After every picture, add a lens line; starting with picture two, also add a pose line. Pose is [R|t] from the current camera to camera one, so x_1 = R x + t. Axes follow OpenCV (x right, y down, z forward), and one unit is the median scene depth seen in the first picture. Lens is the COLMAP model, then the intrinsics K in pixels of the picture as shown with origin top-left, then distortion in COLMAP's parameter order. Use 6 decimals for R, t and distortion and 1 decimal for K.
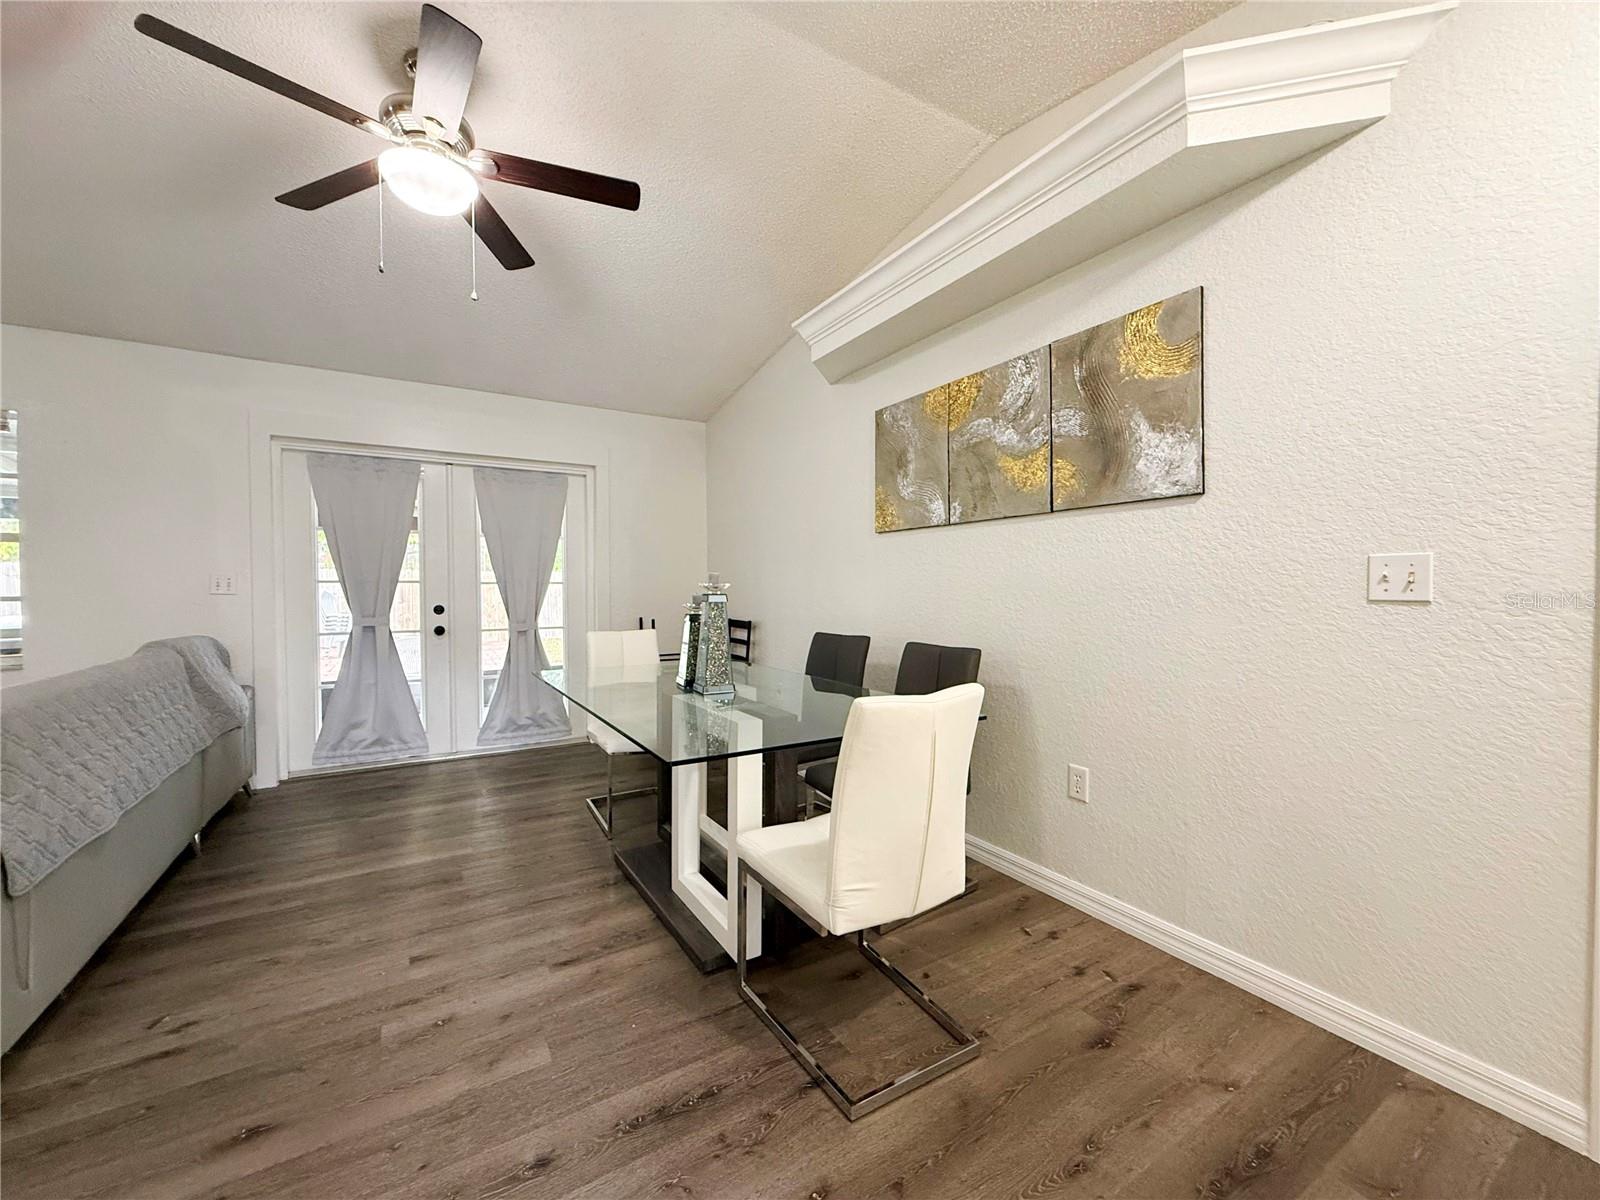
lens RADIAL K [[638.0, 0, 800.2], [0, 638.0, 595.2], [0, 0, 1]] dist [-0.000700, -0.001299]
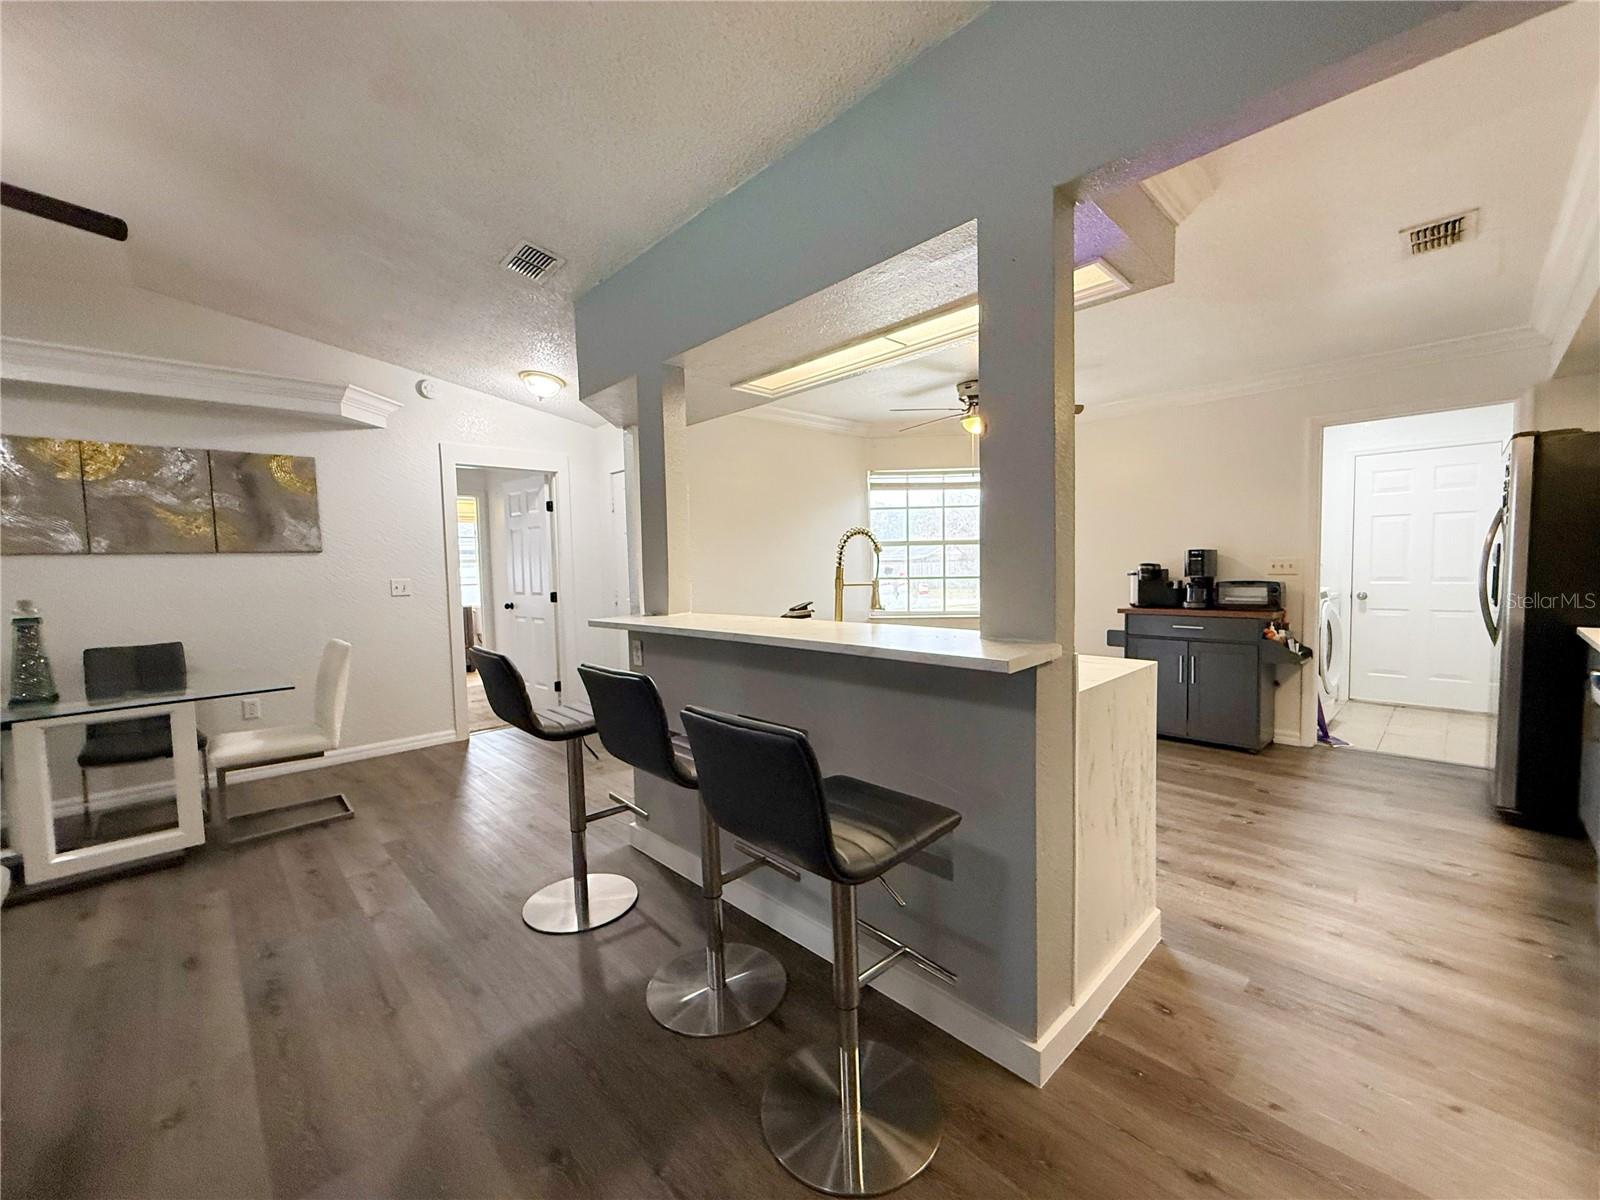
lens RADIAL K [[638.0, 0, 788.8], [0, 638.0, 603.0], [0, 0, 1]] dist [-0.000700, -0.001299]
pose [[-0.209468, -0.052498, 0.976405, -1.220951], [0.038892, 0.997320, 0.061966, -0.036741], [-0.977042, 0.050954, -0.206865, -0.076363]]
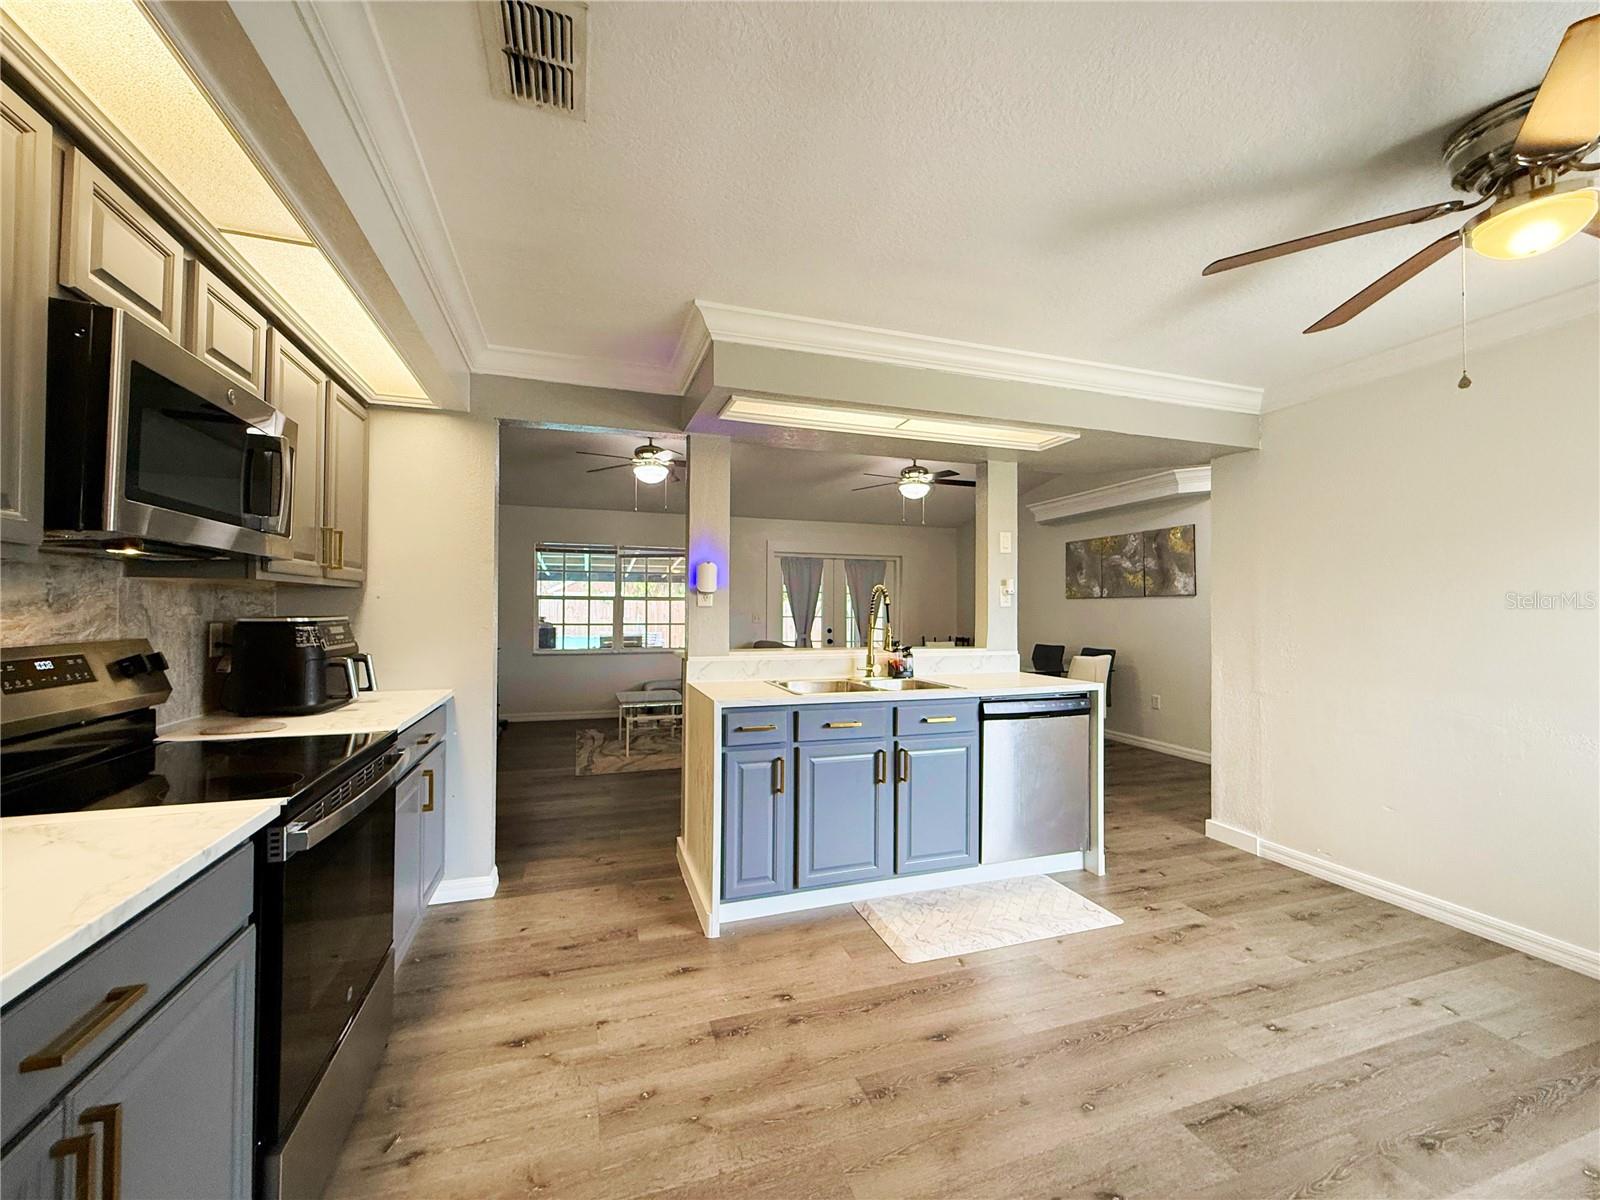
lens RADIAL K [[638.0, 0, 805.6], [0, 638.0, 592.7], [0, 0, 1]] dist [-0.000700, -0.001299]
pose [[0.977454, -0.000974, -0.211148, -0.318862], [-0.007703, 0.999159, -0.040270, -0.025622], [0.211010, 0.040988, 0.976624, -1.436487]]
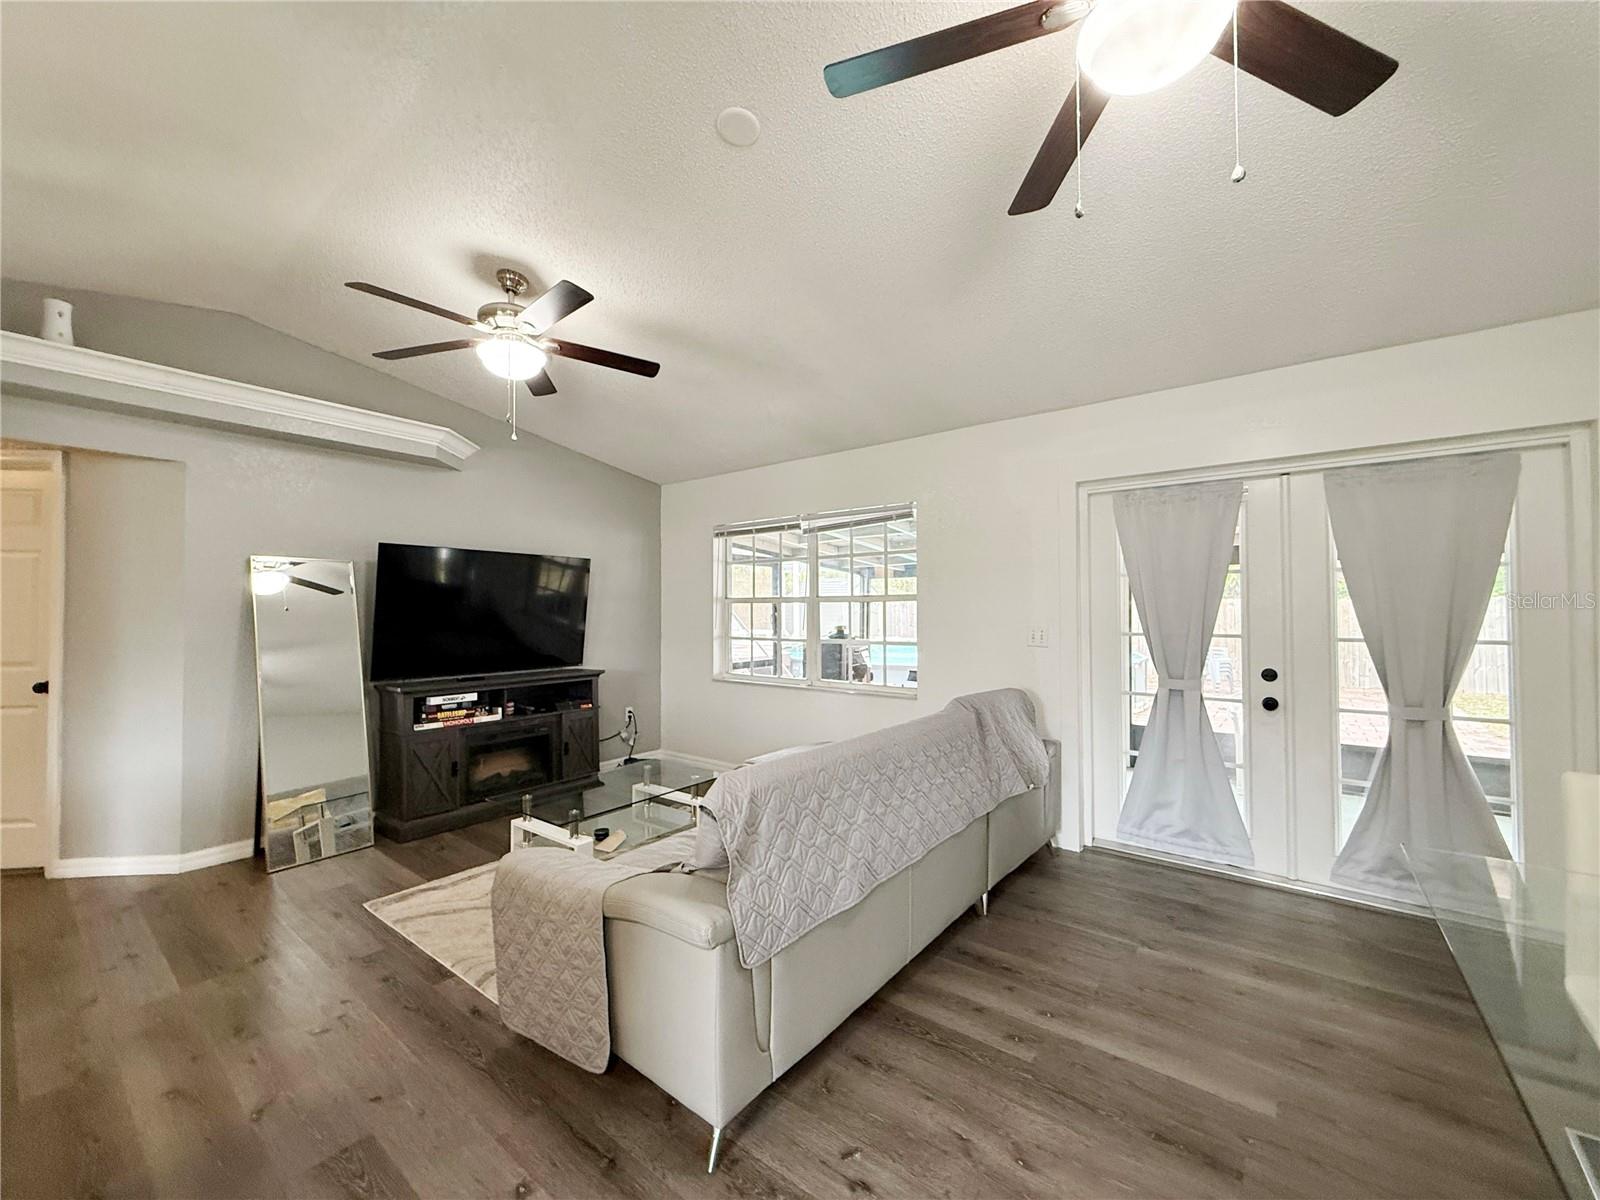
lens RADIAL K [[638.0, 0, 785.3], [0, 638.0, 605.7], [0, 0, 1]] dist [-0.000700, -0.001299]
pose [[0.336341, -0.007780, -0.941708, -0.094555], [-0.010148, 0.999878, -0.011885, -0.062827], [0.941686, 0.013554, 0.336221, 0.338372]]
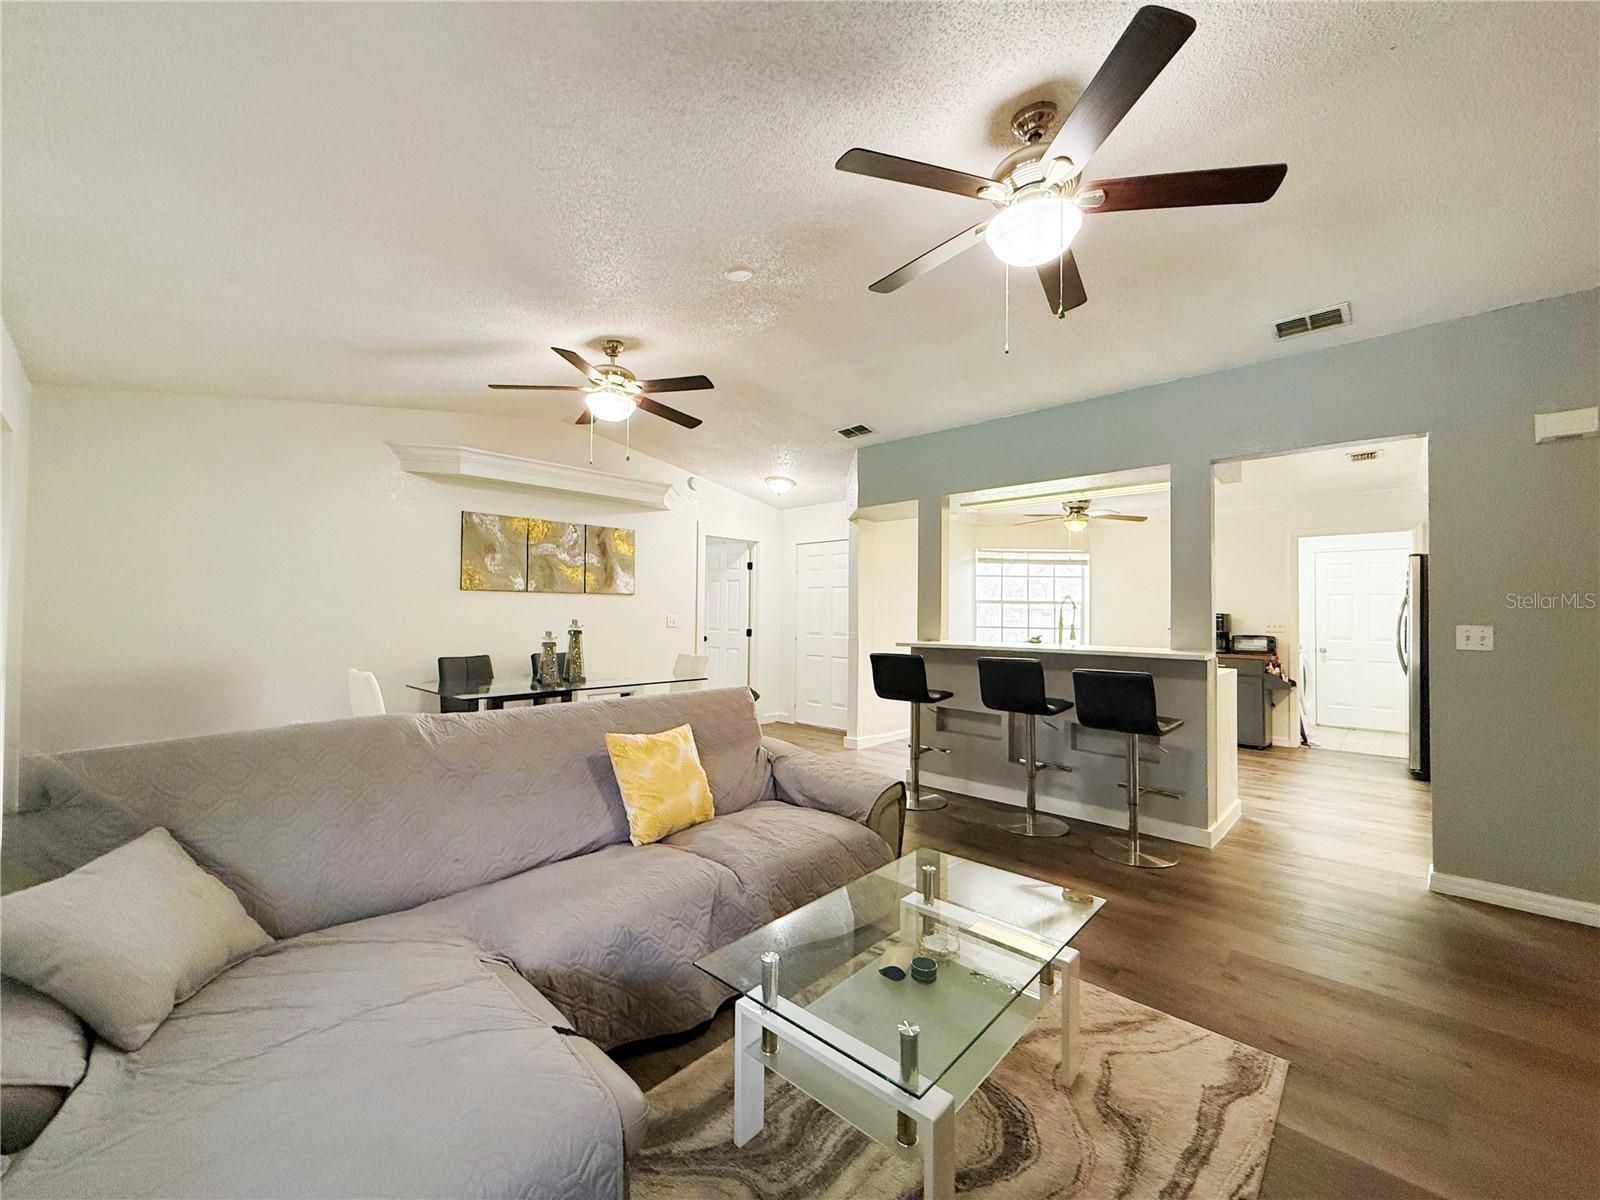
lens RADIAL K [[638.0, 0, 787.4], [0, 638.0, 602.8], [0, 0, 1]] dist [-0.000700, -0.001299]
pose [[-0.255572, 0.017886, 0.966624, -1.726225], [0.004911, 0.999840, -0.017203, -0.038561], [-0.966777, 0.000351, -0.255619, 0.698262]]
